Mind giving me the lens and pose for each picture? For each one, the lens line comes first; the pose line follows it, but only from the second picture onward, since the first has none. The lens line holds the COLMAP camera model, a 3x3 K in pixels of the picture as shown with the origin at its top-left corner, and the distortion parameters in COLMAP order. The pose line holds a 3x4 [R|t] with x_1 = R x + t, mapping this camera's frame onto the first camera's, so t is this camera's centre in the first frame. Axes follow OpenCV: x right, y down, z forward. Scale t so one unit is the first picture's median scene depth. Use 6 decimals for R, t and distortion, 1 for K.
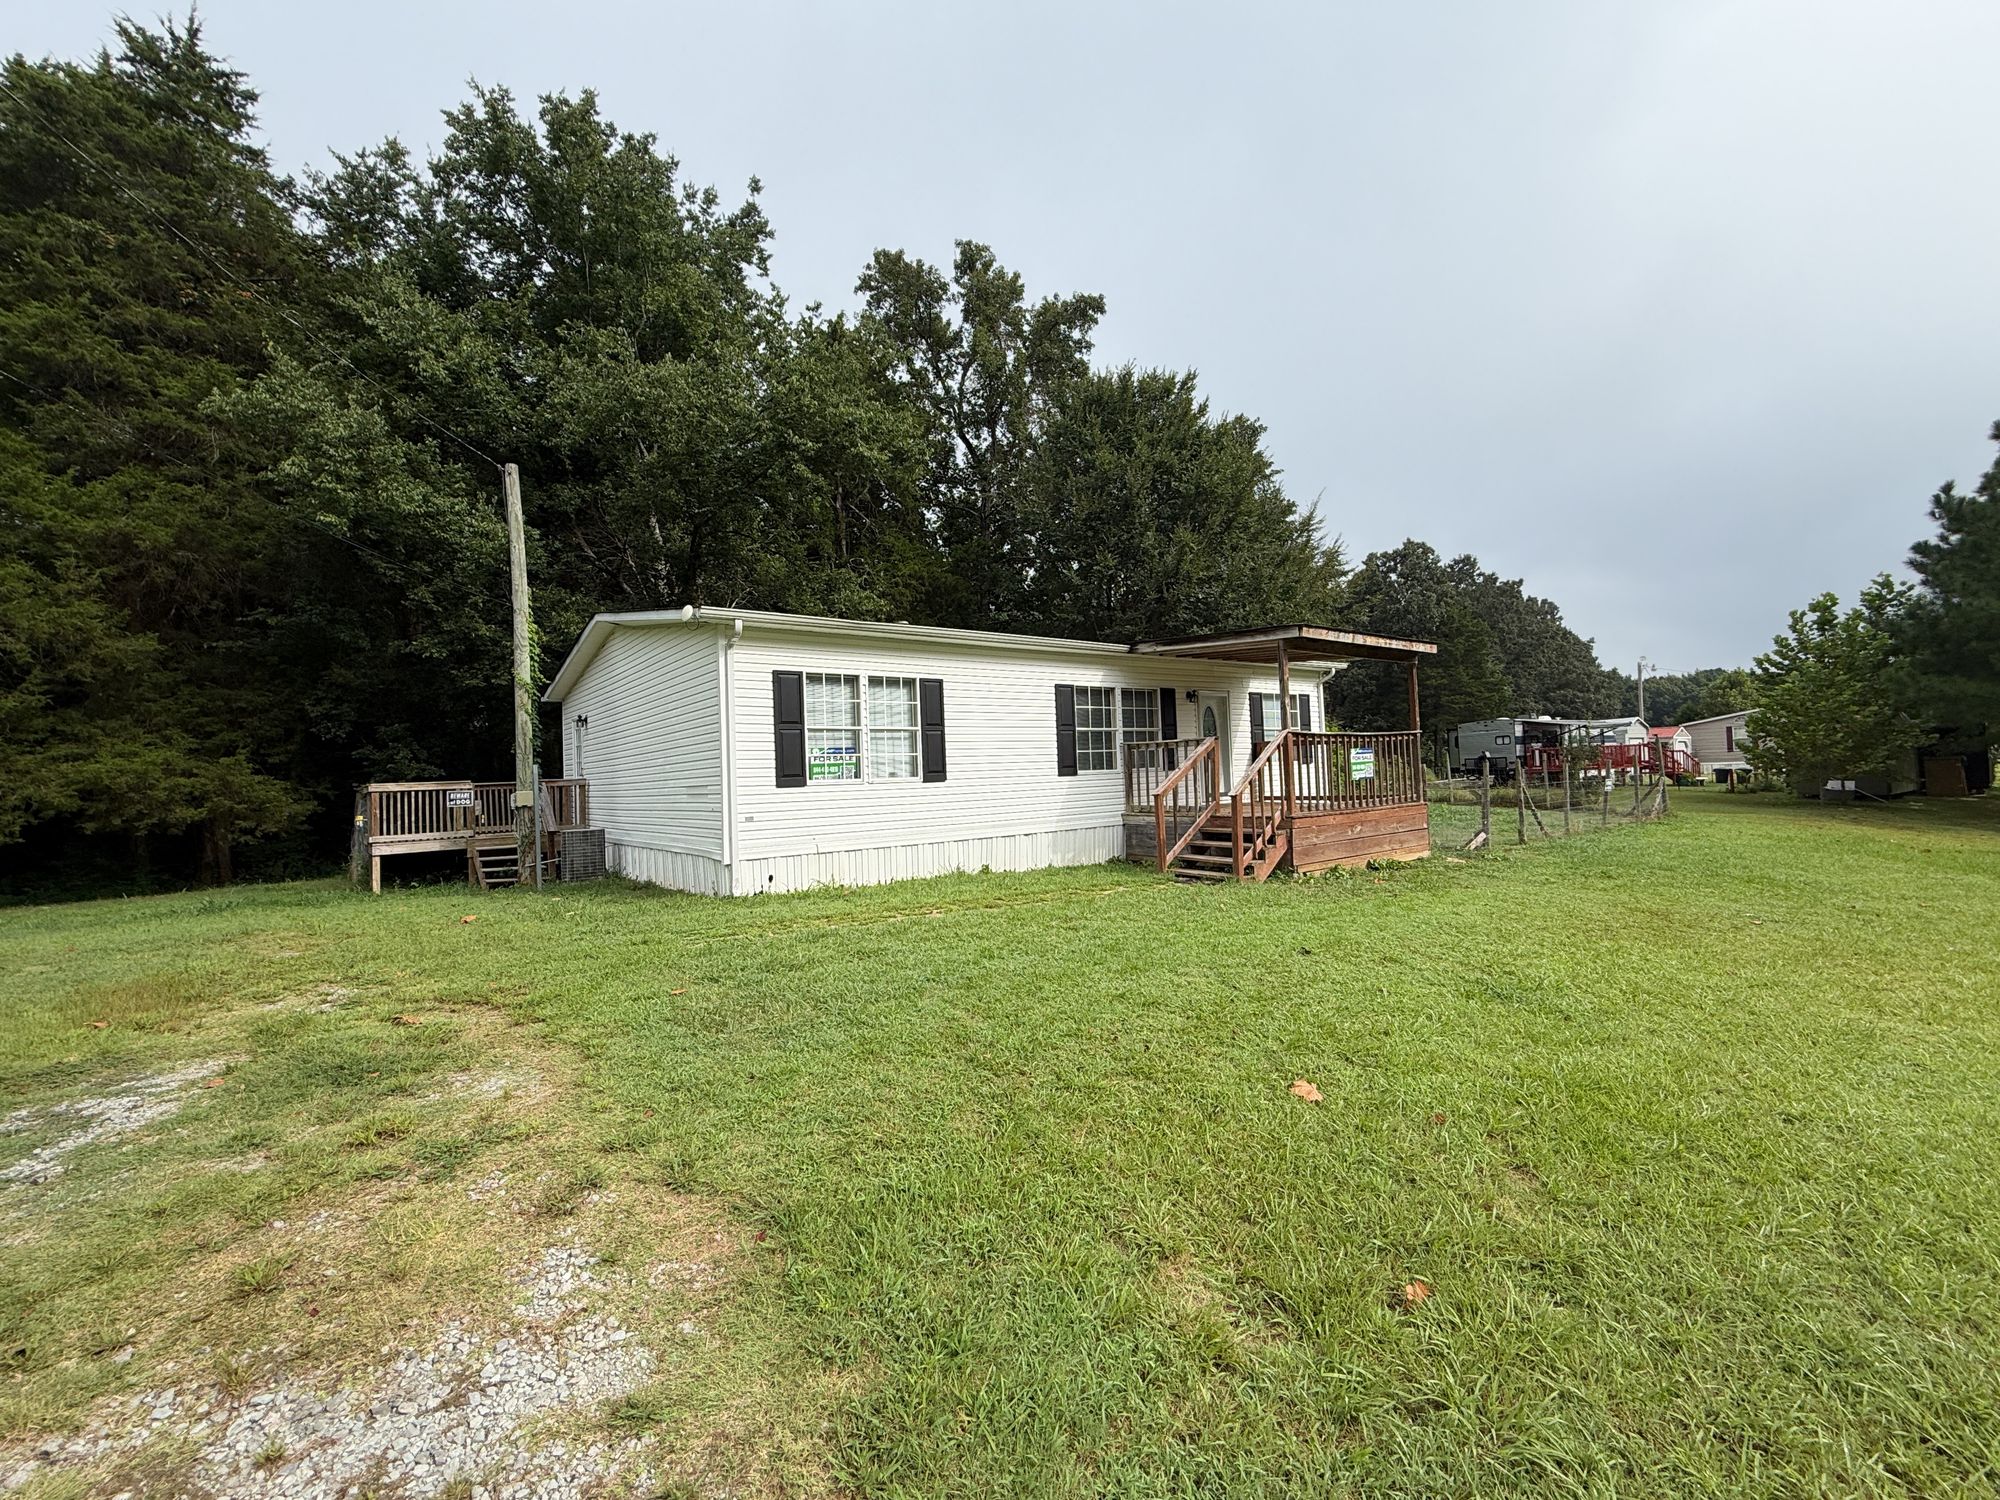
lens RADIAL K [[814.3, 0, 998.8], [0, 814.3, 750.1], [0, 0, 1]] dist [0.001714, -0.000235]
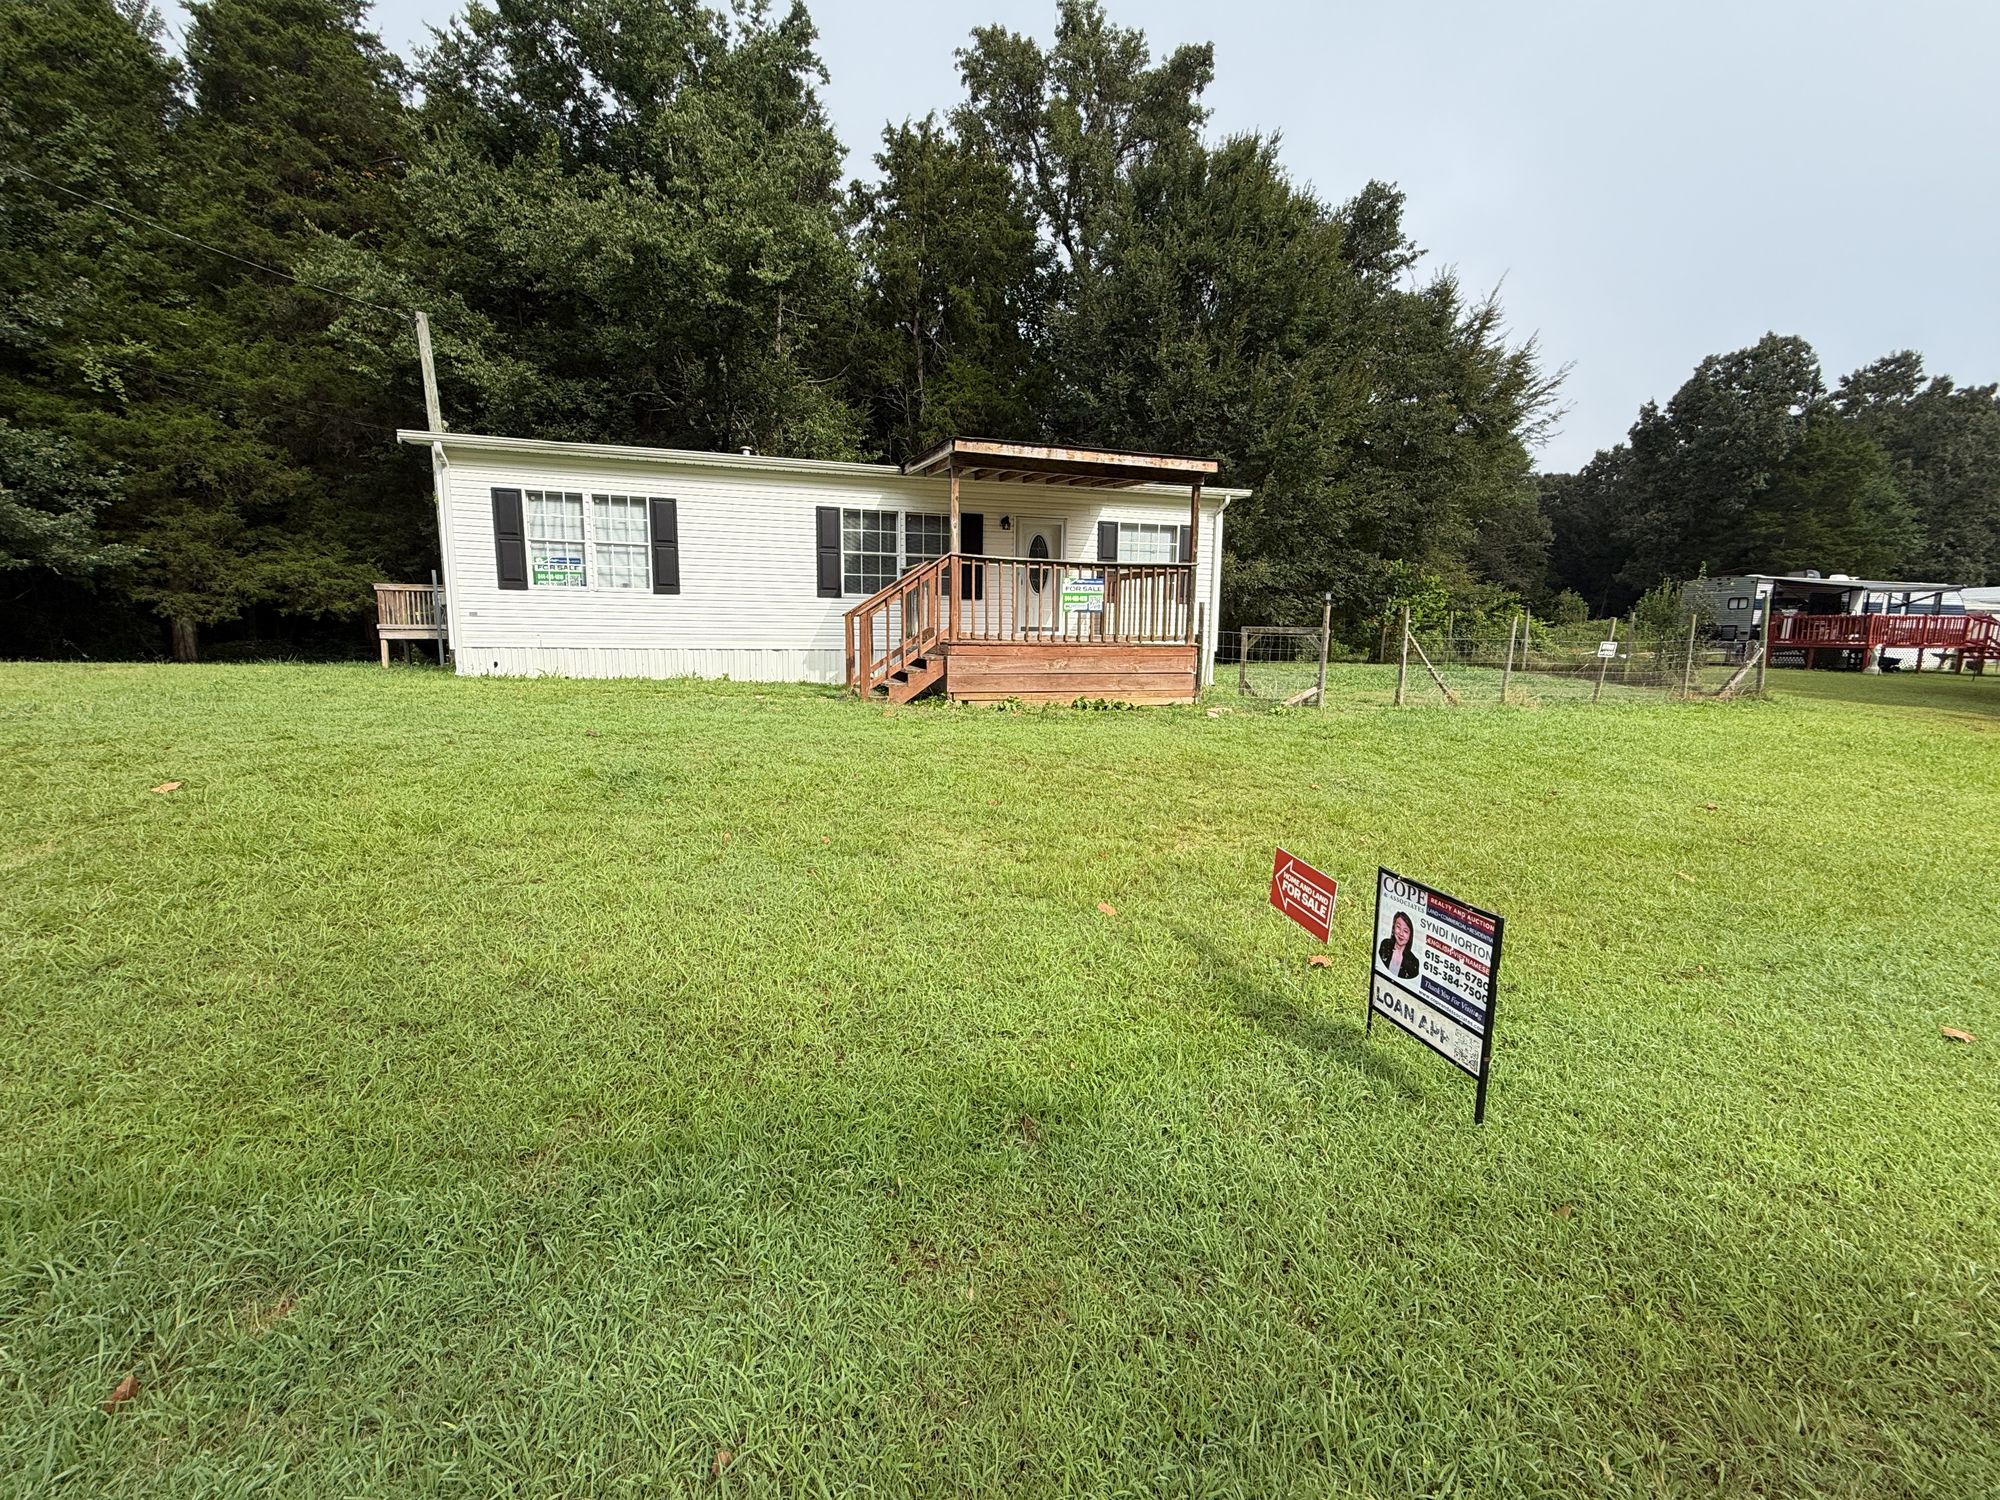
lens RADIAL K [[814.3, 0, 1000.6], [0, 814.3, 748.1], [0, 0, 1]] dist [0.001714, -0.000235]
pose [[0.943832, 0.097769, -0.315629, 0.553237], [-0.039383, 0.981699, 0.186323, 0.015533], [0.328070, -0.163428, 0.930409, 0.059513]]
